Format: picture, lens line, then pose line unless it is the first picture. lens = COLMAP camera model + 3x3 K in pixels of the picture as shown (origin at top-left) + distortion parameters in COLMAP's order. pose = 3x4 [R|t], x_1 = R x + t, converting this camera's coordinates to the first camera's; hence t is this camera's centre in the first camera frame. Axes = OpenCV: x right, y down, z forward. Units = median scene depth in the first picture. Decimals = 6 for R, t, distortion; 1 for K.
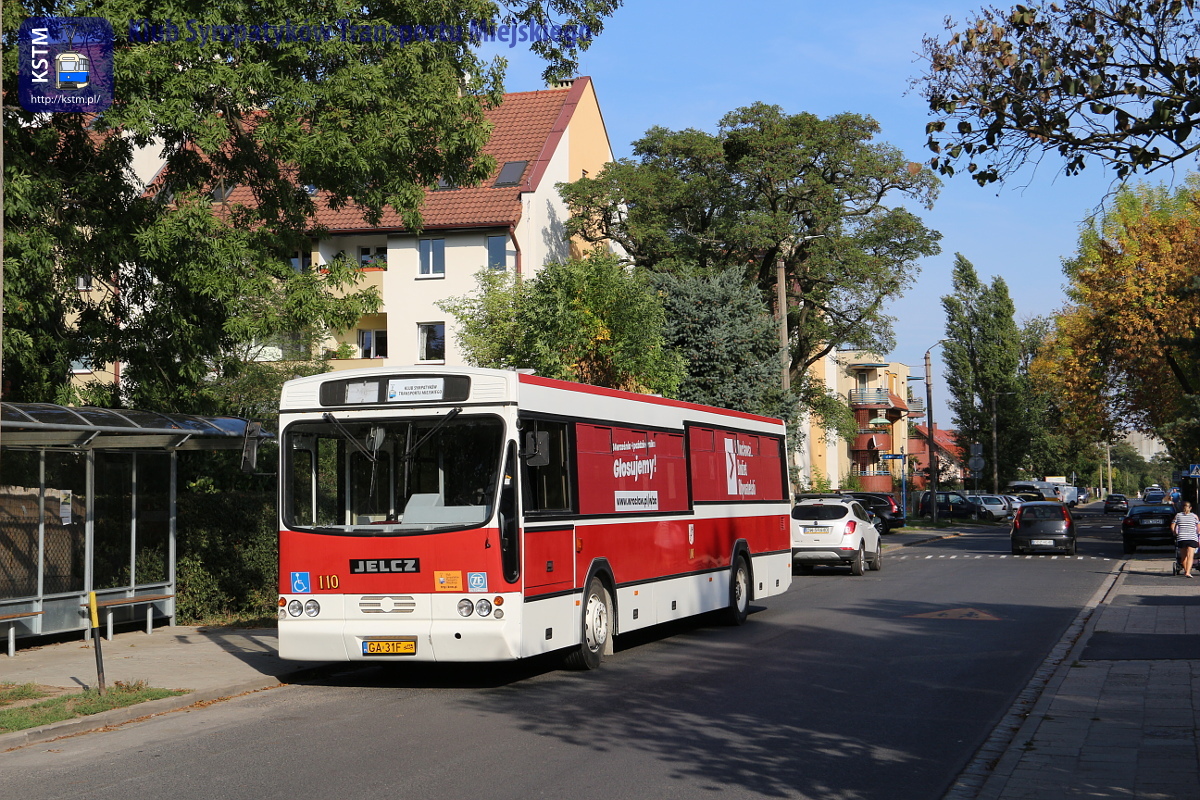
lens RADIAL K [[1831.1, 0, 601.7], [0, 1831.1, 395.1], [0, 0, 1]] dist [0.040174, 0.000000]
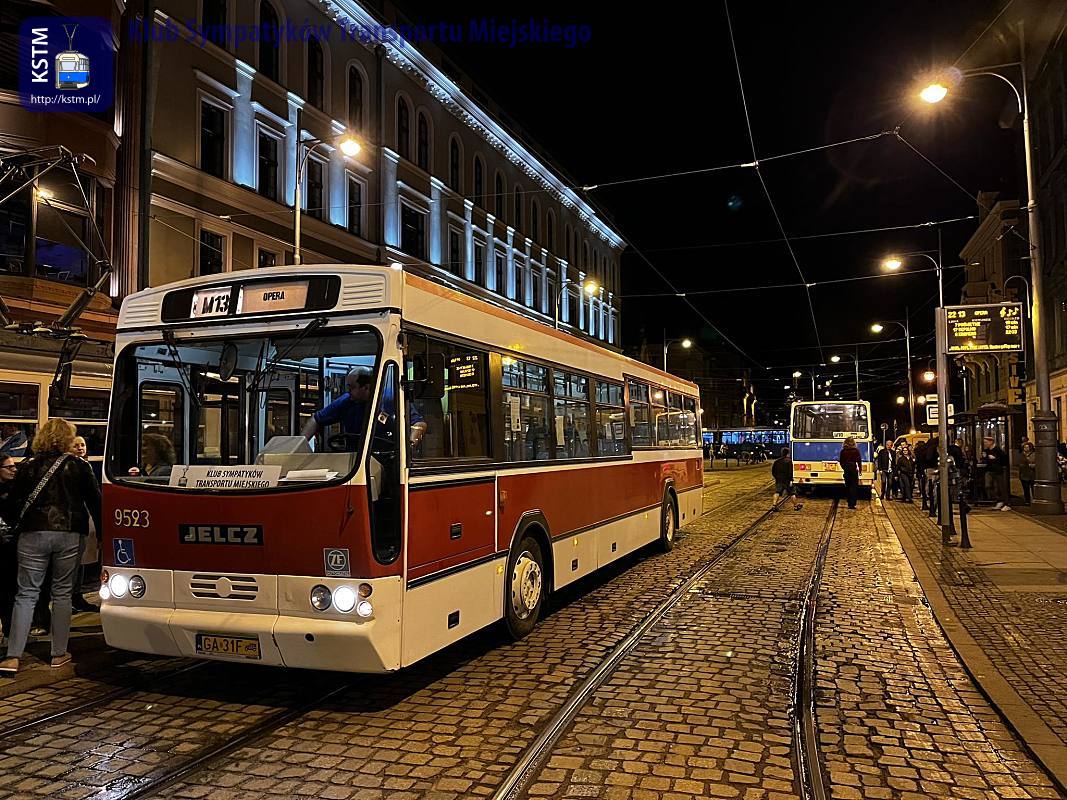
lens RADIAL K [[867.5, 0, 528.9], [0, 867.5, 399.3], [0, 0, 1]] dist [0.008934, 0.004074]
pose [[0.998537, 0.003170, -0.053973, 0.022990], [-0.002910, 0.999984, 0.004906, 0.036911], [0.053987, -0.004742, 0.998530, 0.655111]]
